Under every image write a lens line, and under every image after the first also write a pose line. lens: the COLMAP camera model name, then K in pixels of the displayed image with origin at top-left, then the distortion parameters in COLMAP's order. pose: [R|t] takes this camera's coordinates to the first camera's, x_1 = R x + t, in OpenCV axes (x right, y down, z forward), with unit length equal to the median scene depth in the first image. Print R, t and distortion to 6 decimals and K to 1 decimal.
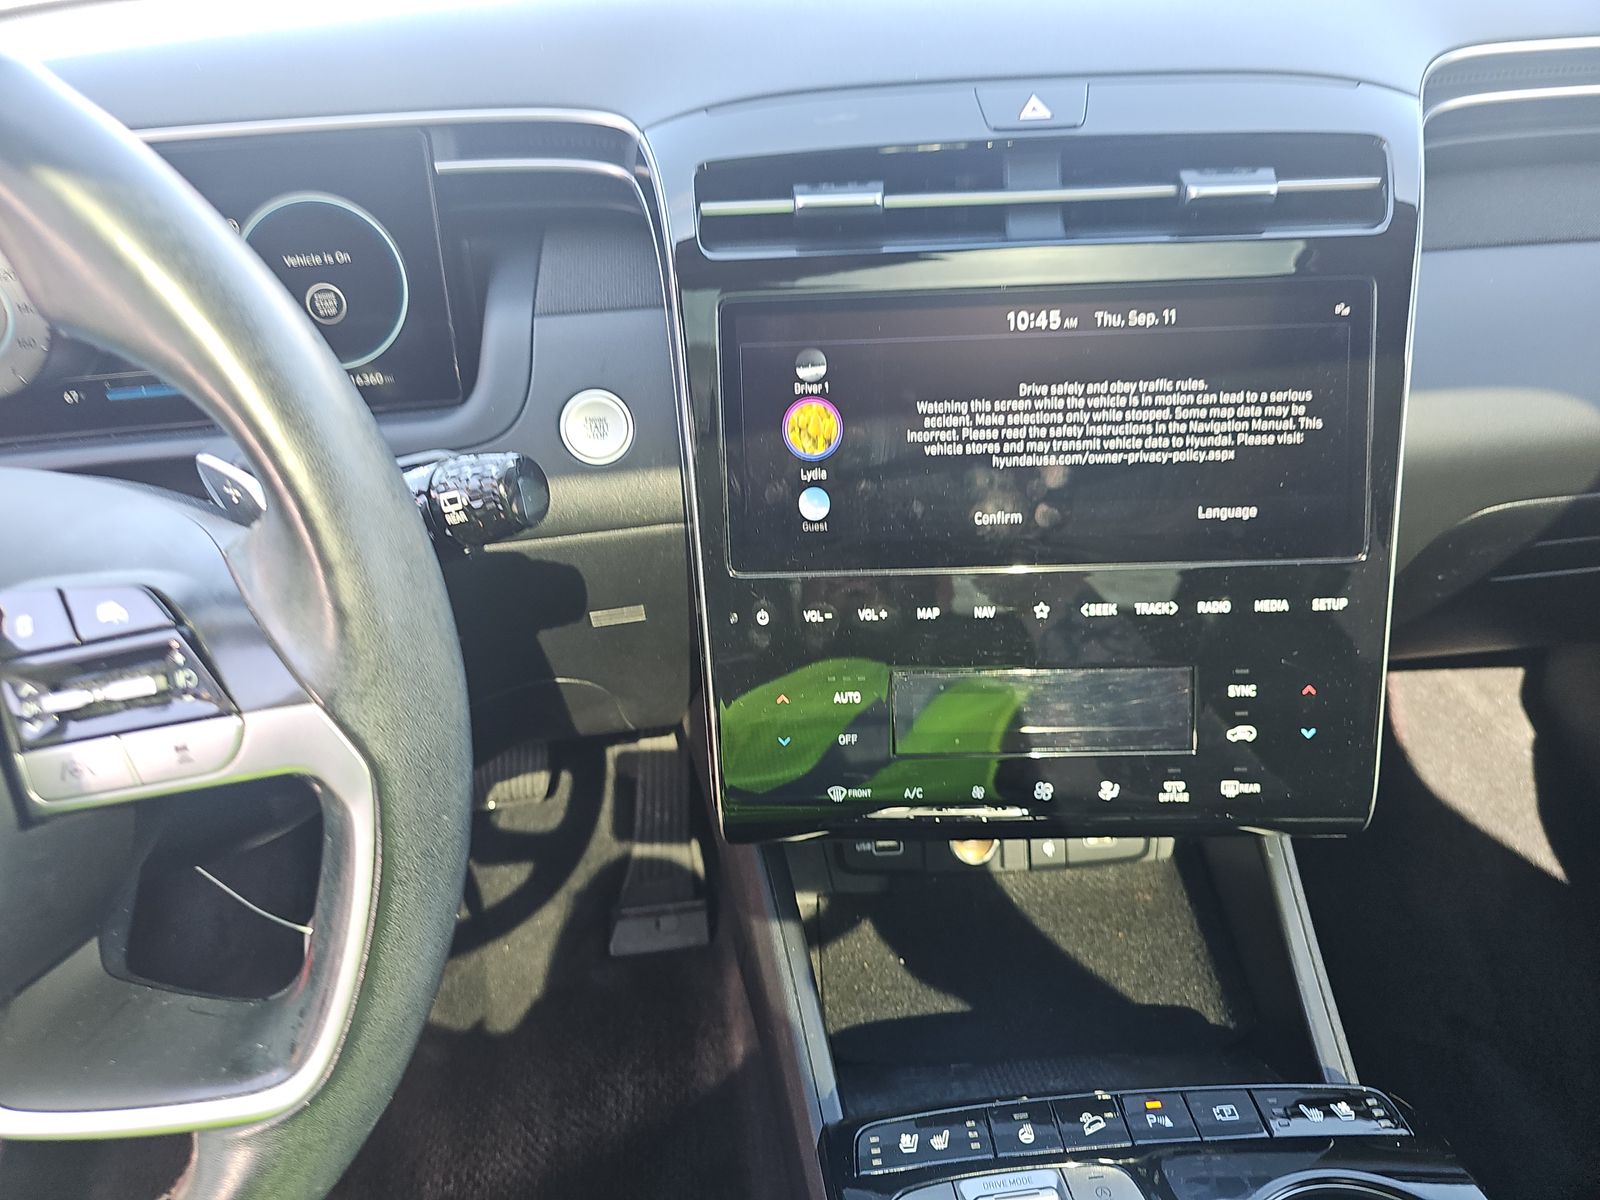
lens RADIAL K [[1115.4, 0, 800.0], [0, 1115.4, 600.0], [0, 0, 1]] dist [0.059257, -0.114633]
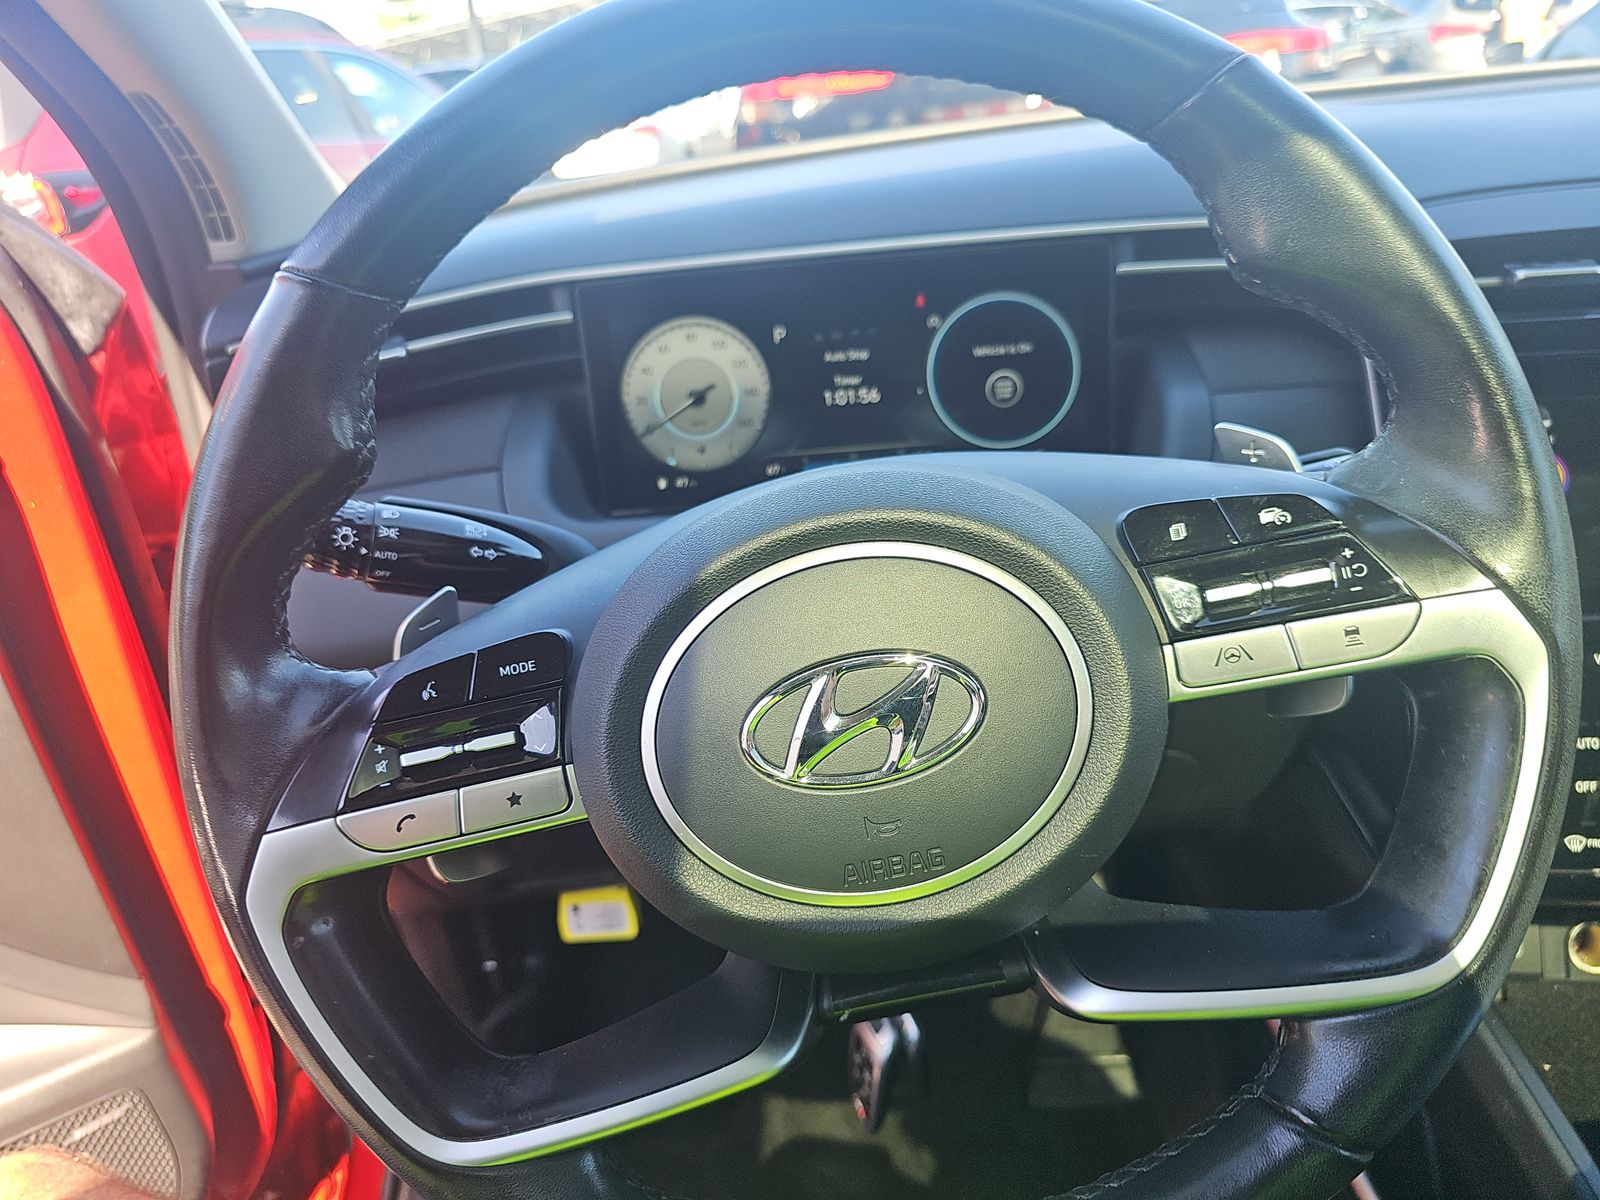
lens RADIAL K [[1115.4, 0, 800.0], [0, 1115.4, 600.0], [0, 0, 1]] dist [0.059257, -0.114633]
pose [[0.984268, 0.014331, -0.176100, -0.432423], [-0.045758, 0.983375, -0.175726, 0.155246], [0.170654, 0.181020, 0.968560, -0.086303]]
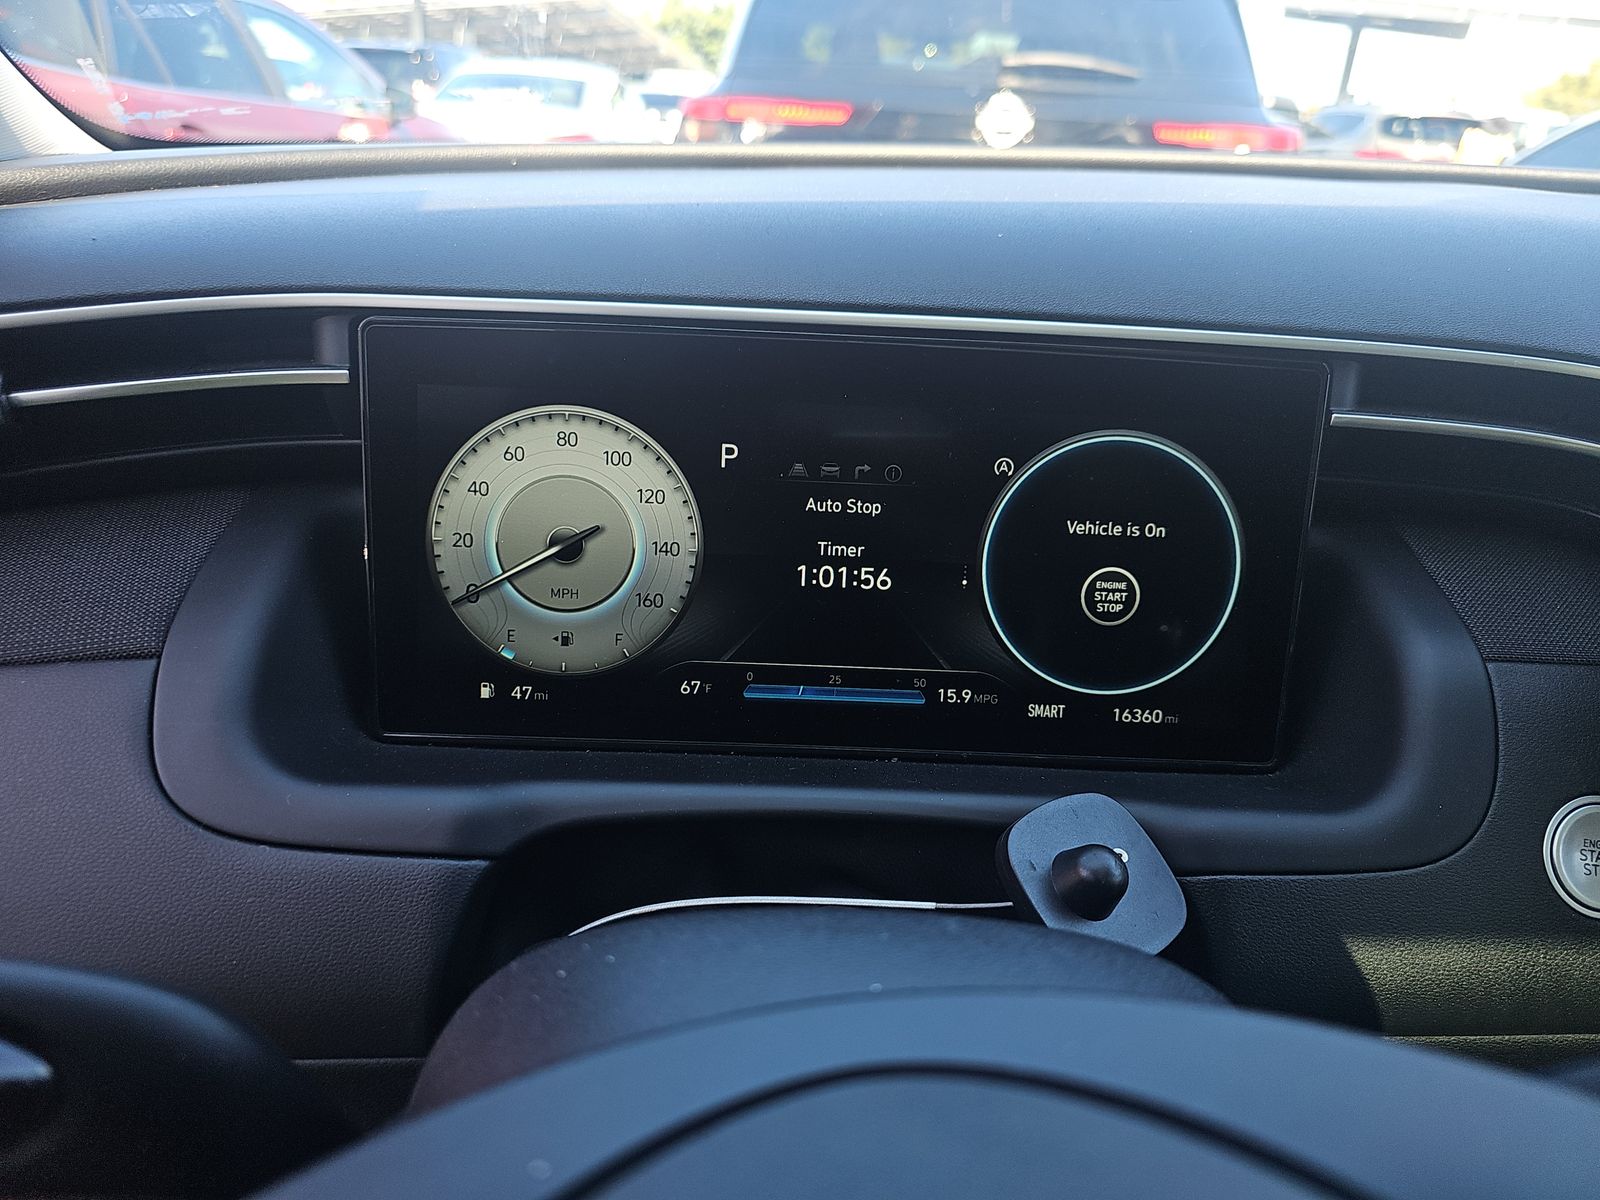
lens RADIAL K [[1115.4, 0, 800.0], [0, 1115.4, 600.0], [0, 0, 1]] dist [0.059257, -0.114633]
pose [[0.989949, 0.116061, -0.080814, -0.558628], [-0.130908, 0.968230, -0.213059, -0.104295], [0.053519, 0.221496, 0.973692, 0.376099]]
